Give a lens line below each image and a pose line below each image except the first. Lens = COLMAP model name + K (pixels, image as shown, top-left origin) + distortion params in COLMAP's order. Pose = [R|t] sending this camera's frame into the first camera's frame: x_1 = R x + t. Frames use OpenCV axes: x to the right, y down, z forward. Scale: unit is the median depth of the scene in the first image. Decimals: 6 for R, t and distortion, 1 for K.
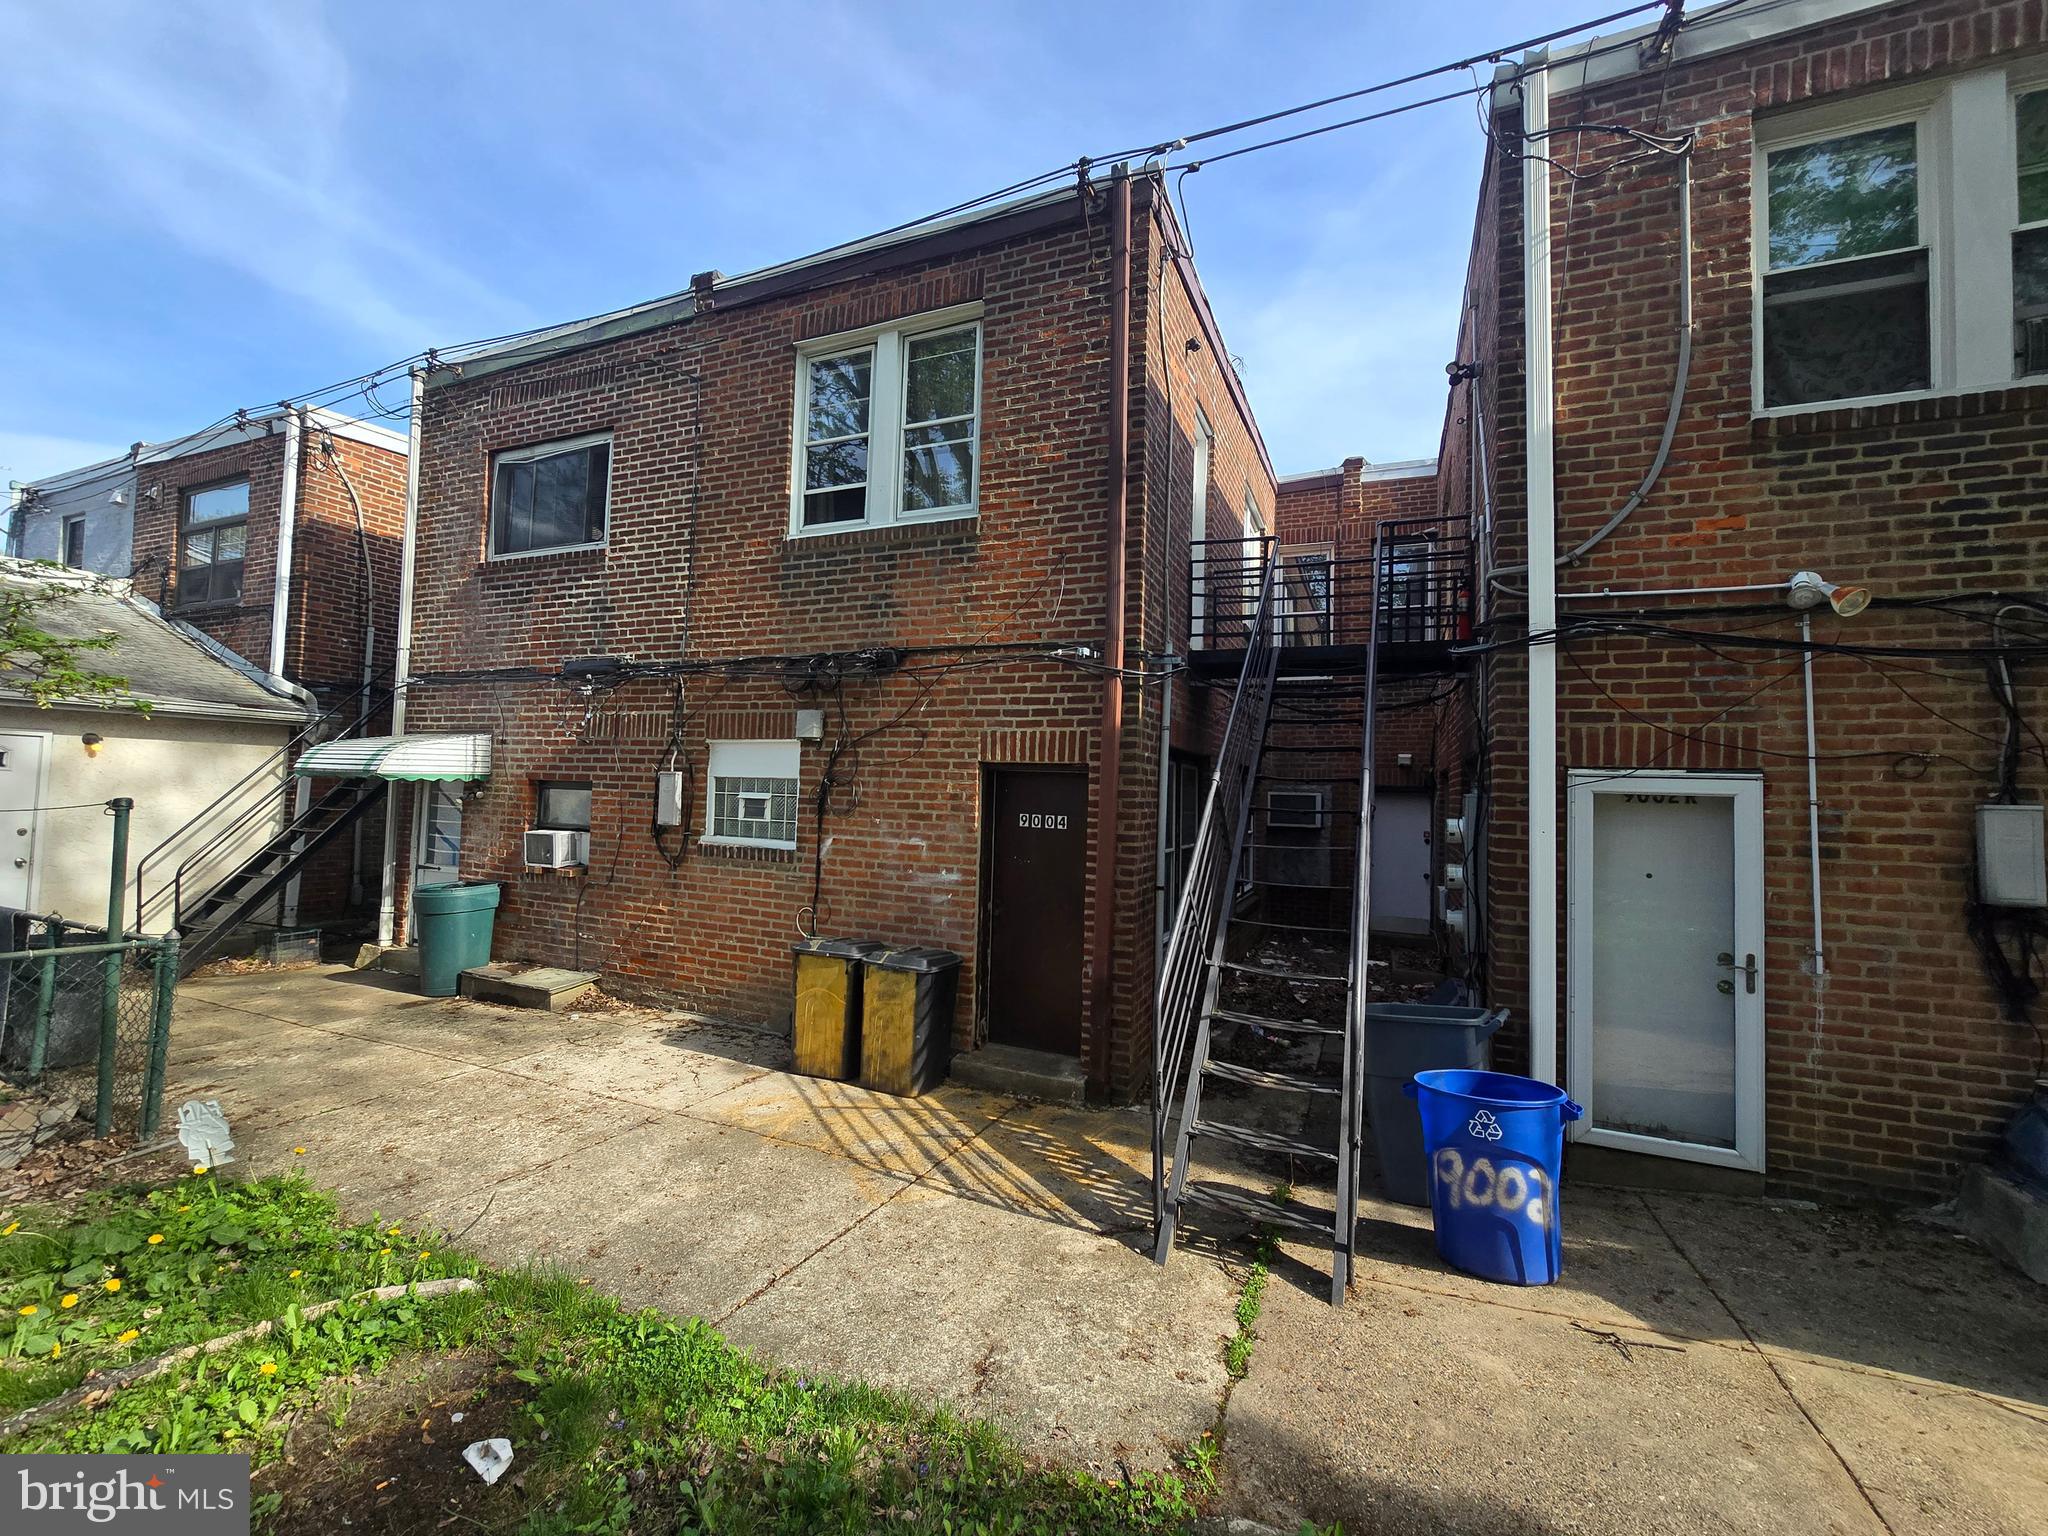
lens RADIAL K [[846.5, 0, 1022.1], [0, 846.5, 760.7], [0, 0, 1]] dist [-0.007398, 0.002591]
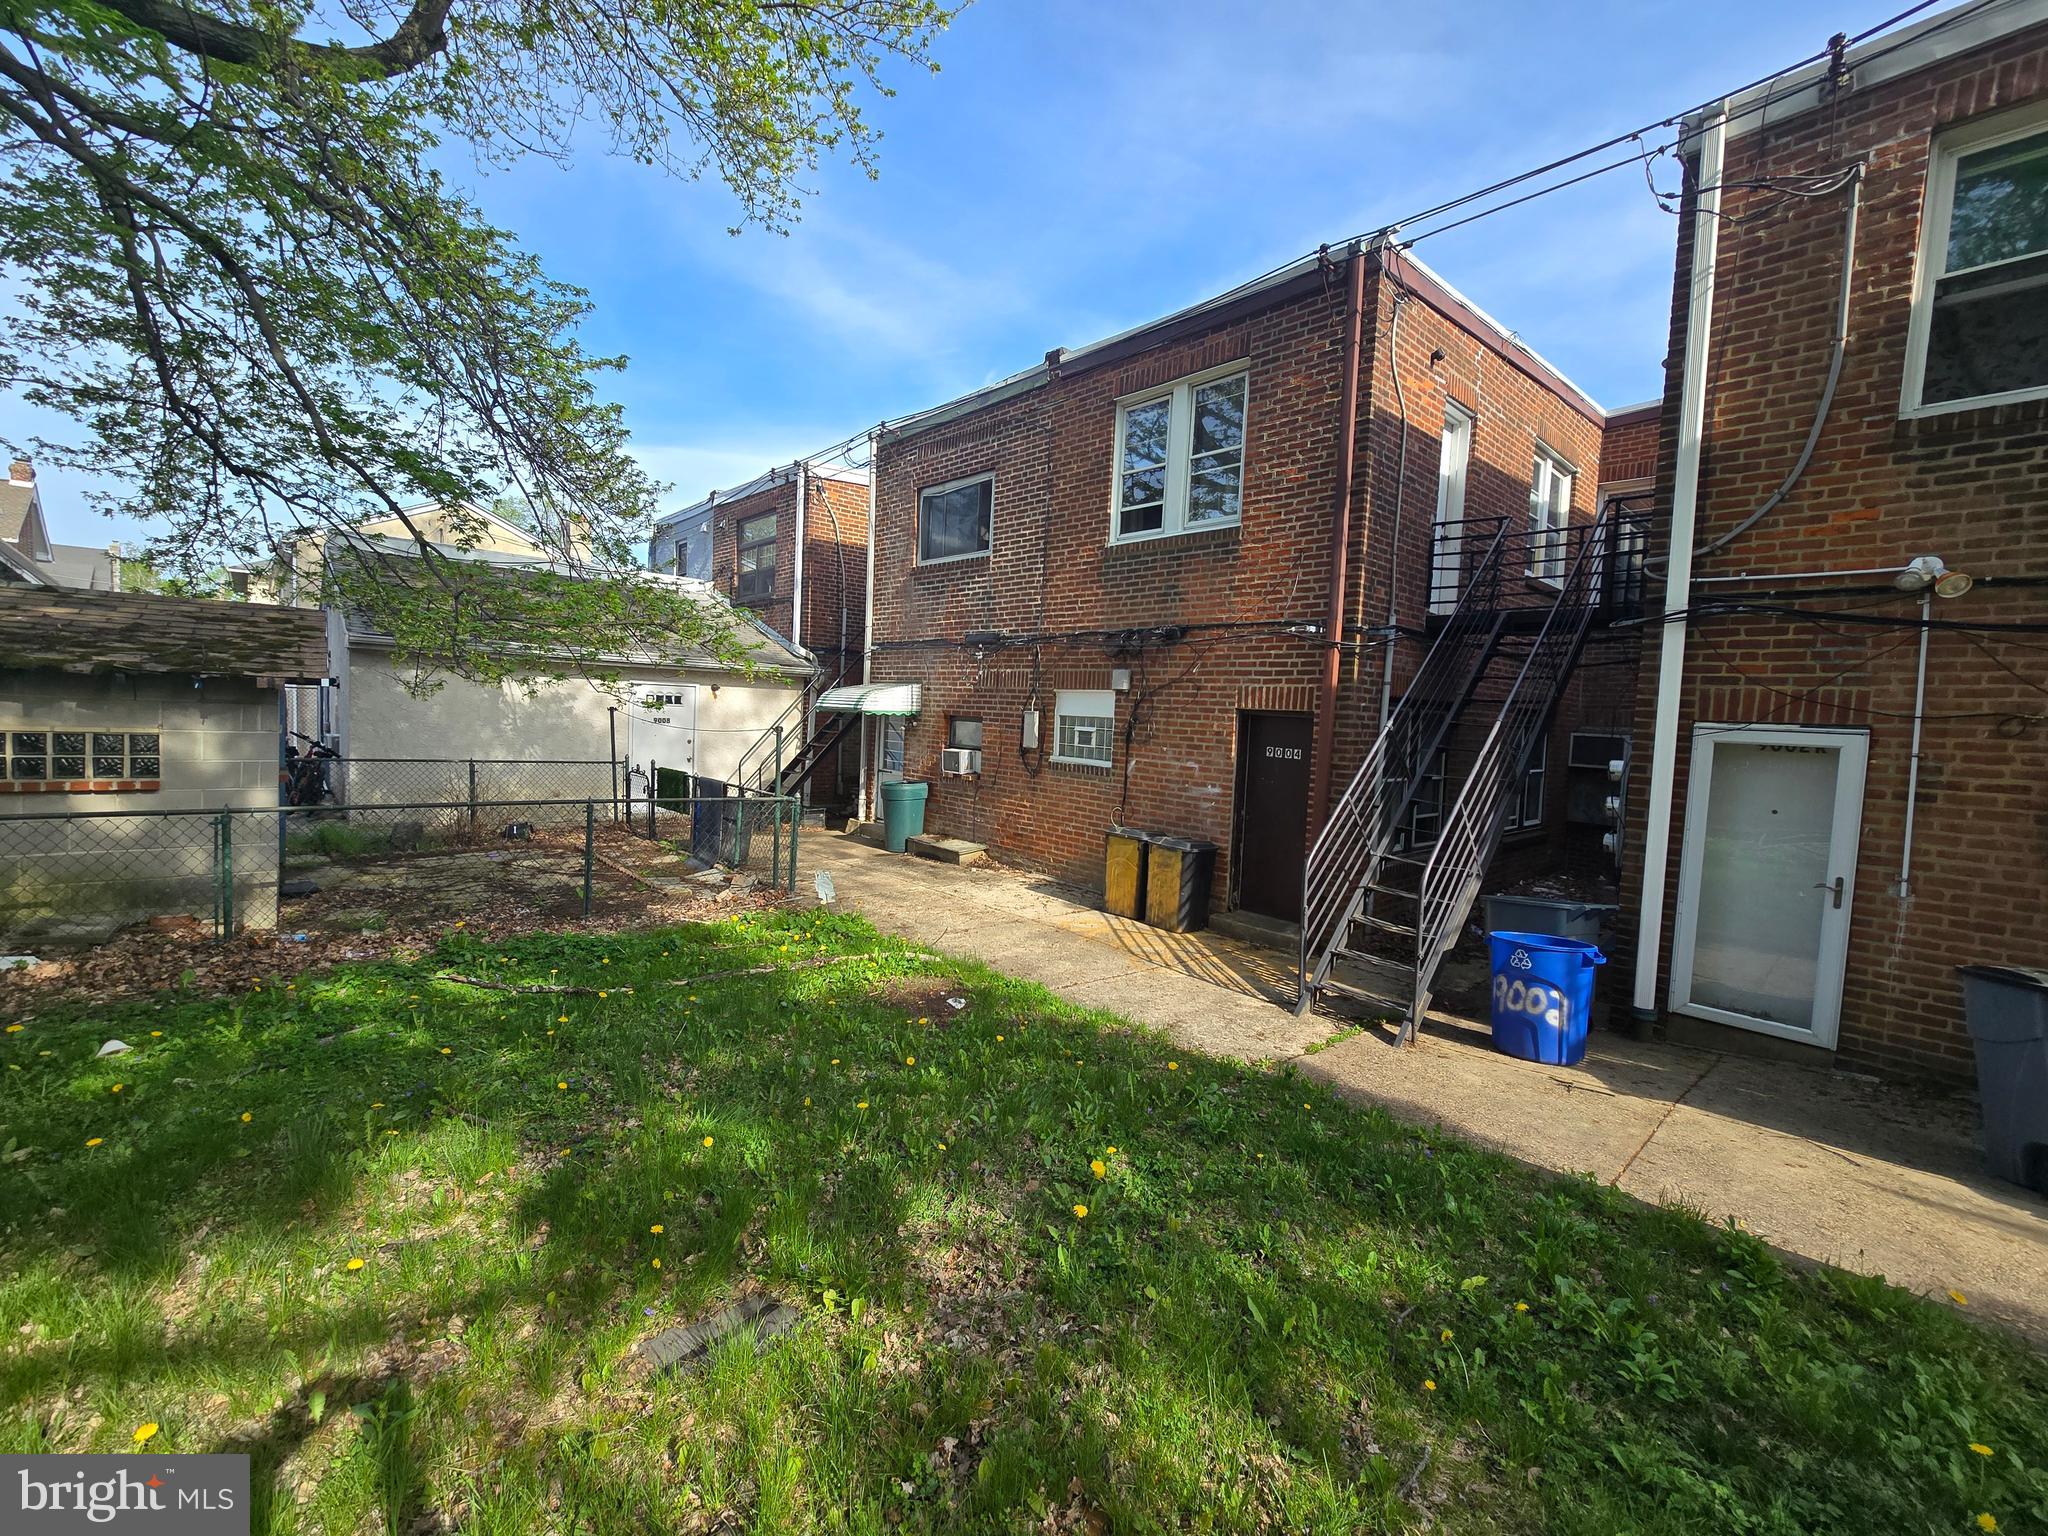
lens RADIAL K [[846.5, 0, 1026.9], [0, 846.5, 765.8], [0, 0, 1]] dist [-0.007398, 0.002591]
pose [[0.918694, 0.036179, -0.393309, 0.233246], [-0.000912, 0.995988, 0.089487, -0.036518], [0.394969, -0.081853, 0.915041, -0.523196]]
